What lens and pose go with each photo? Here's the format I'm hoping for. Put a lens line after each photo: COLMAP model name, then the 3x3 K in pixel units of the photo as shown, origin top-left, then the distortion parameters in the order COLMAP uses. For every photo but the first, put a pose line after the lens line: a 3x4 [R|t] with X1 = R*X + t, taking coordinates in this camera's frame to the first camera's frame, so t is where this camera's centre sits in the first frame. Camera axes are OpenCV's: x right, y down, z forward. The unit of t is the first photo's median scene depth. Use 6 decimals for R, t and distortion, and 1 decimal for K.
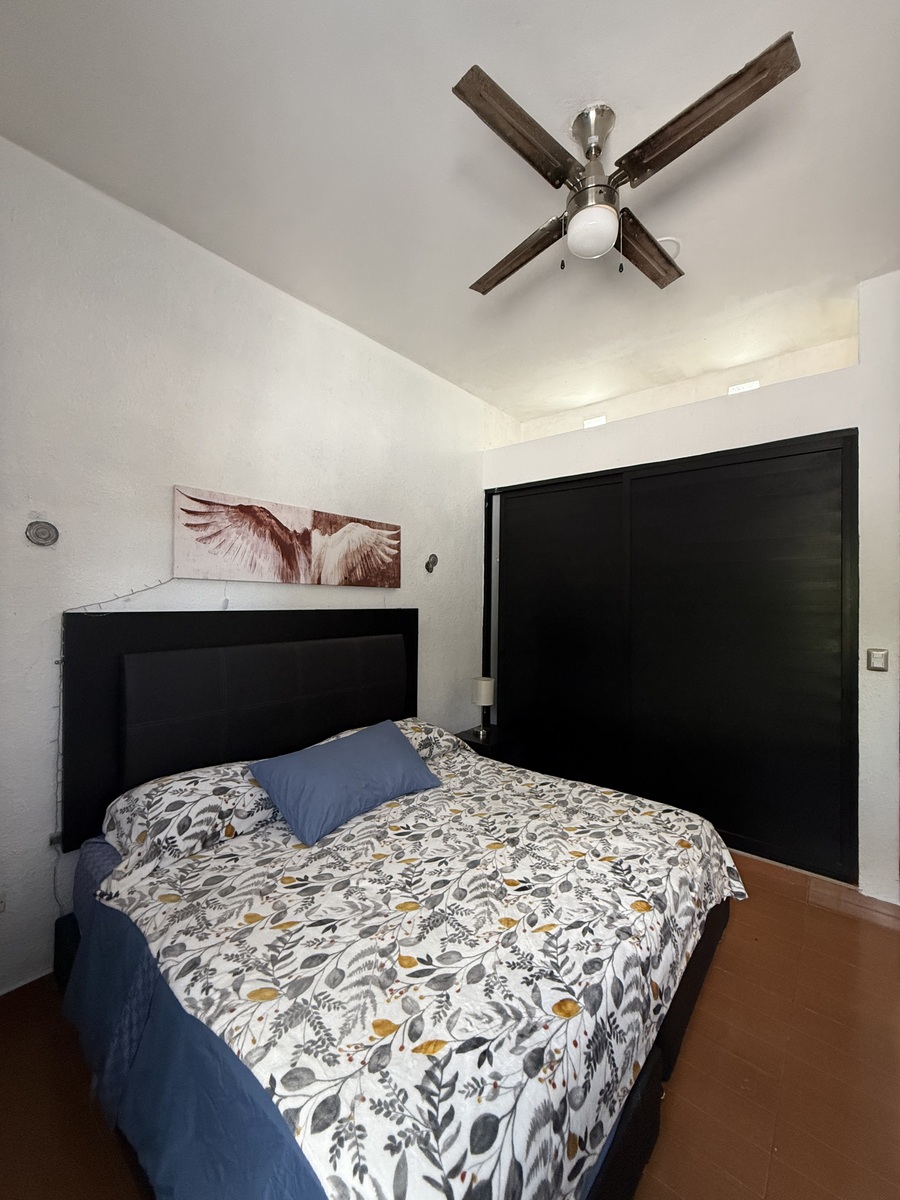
lens RADIAL K [[476.5, 0, 448.3], [0, 476.5, 597.7], [0, 0, 1]] dist [0.001738, 0.000196]
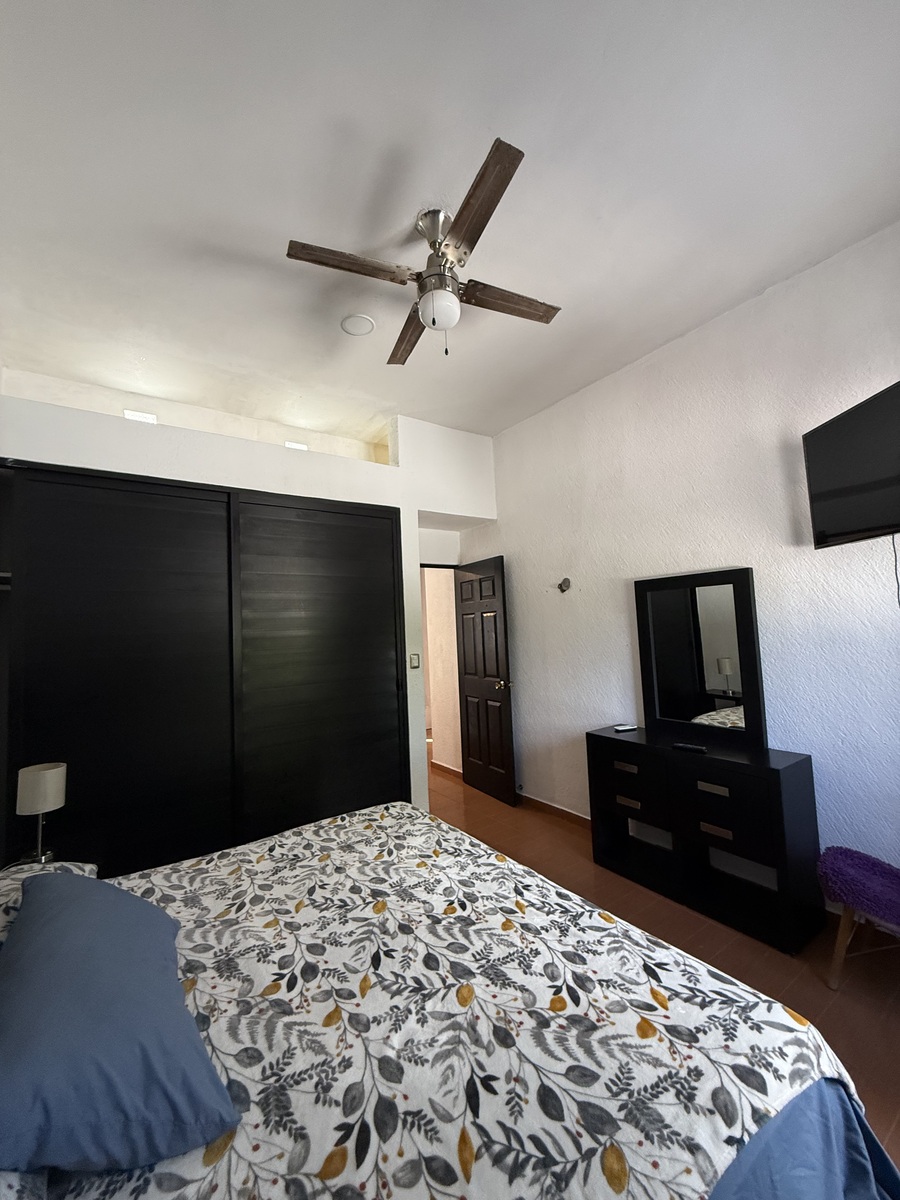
lens RADIAL K [[476.5, 0, 451.3], [0, 476.5, 595.8], [0, 0, 1]] dist [0.001738, 0.000196]
pose [[0.265024, 0.042838, 0.963290, -0.899832], [0.038113, 0.997767, -0.054857, 0.015229], [-0.963488, 0.051252, 0.262800, 0.774220]]
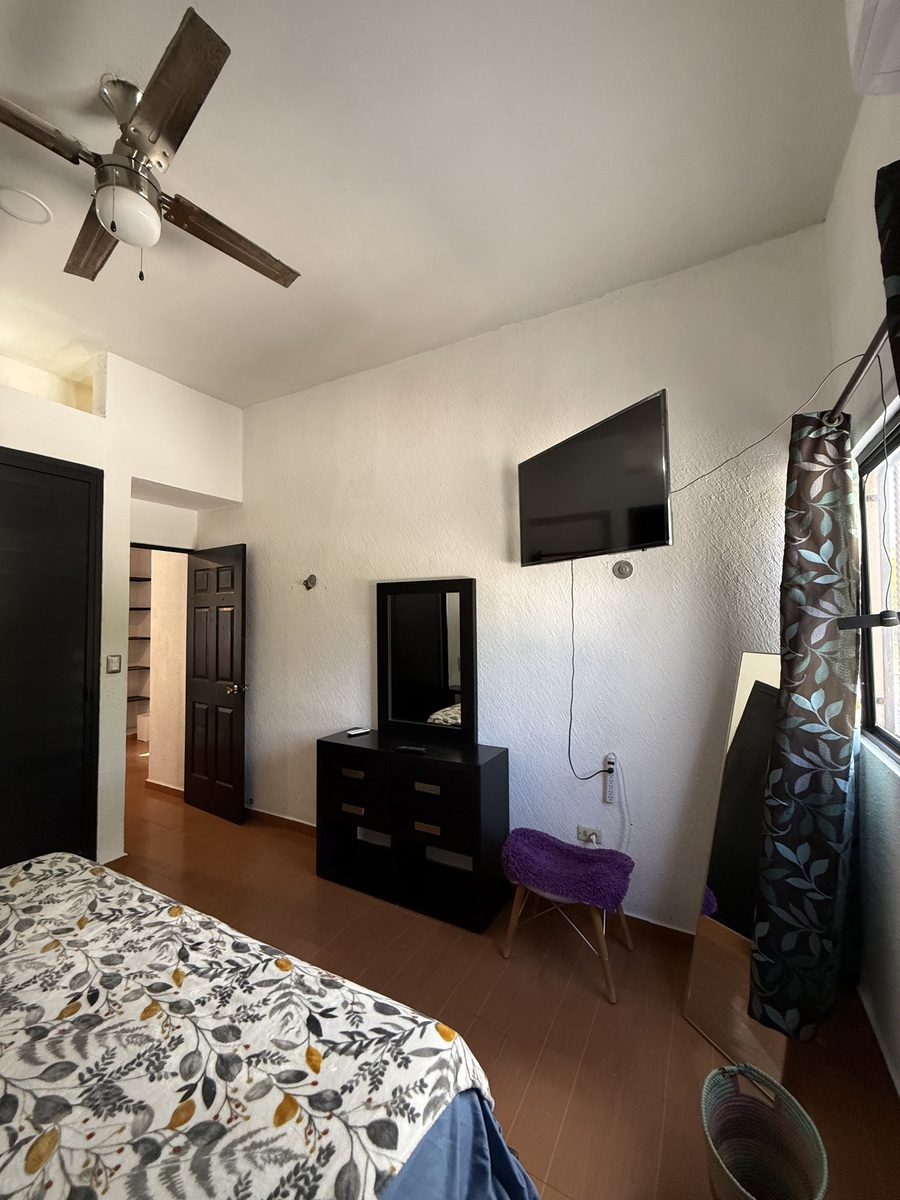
lens RADIAL K [[476.5, 0, 447.7], [0, 476.5, 596.6], [0, 0, 1]] dist [0.001738, 0.000196]
pose [[-0.185029, 0.031130, 0.982240, -0.768823], [-0.001828, 0.999486, -0.032021, -0.008902], [-0.982731, -0.007721, -0.184877, 0.626529]]
